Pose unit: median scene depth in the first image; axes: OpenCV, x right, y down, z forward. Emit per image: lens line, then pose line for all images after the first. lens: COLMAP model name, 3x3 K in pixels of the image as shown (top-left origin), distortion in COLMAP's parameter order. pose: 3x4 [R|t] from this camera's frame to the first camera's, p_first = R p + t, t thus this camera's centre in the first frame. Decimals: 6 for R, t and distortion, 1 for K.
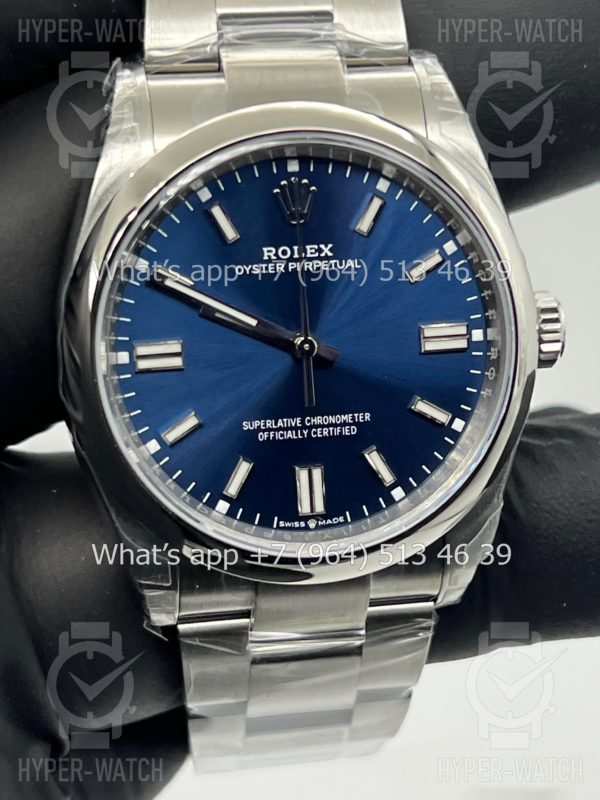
lens RADIAL K [[2011.8, 0, 299.1], [0, 2011.8, 397.9], [0, 0, 1]] dist [0.057771, 0.000000]
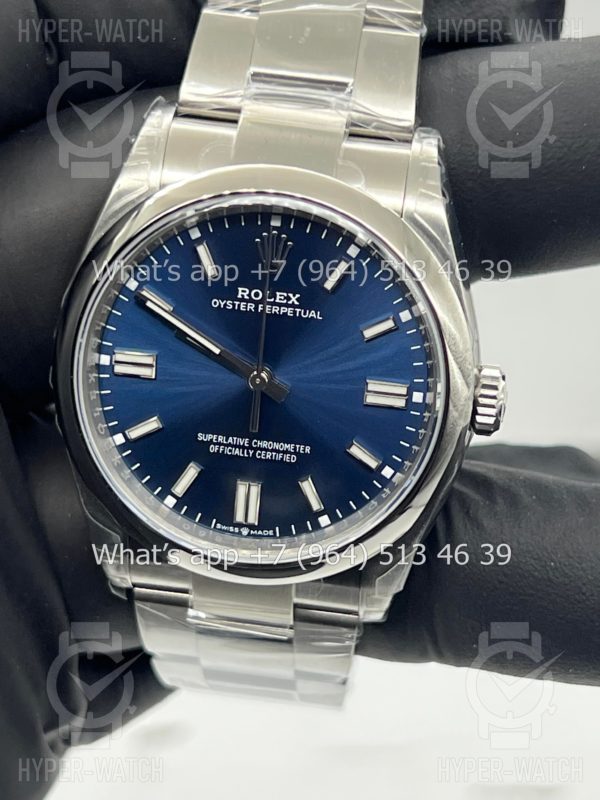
lens RADIAL K [[2011.8, 0, 315.4], [0, 2011.8, 400.1], [0, 0, 1]] dist [0.057771, 0.000000]
pose [[0.952166, 0.195664, -0.234723, 0.300082], [-0.176971, 0.979282, 0.098430, -0.130764], [0.249119, -0.052182, 0.967066, -0.090934]]
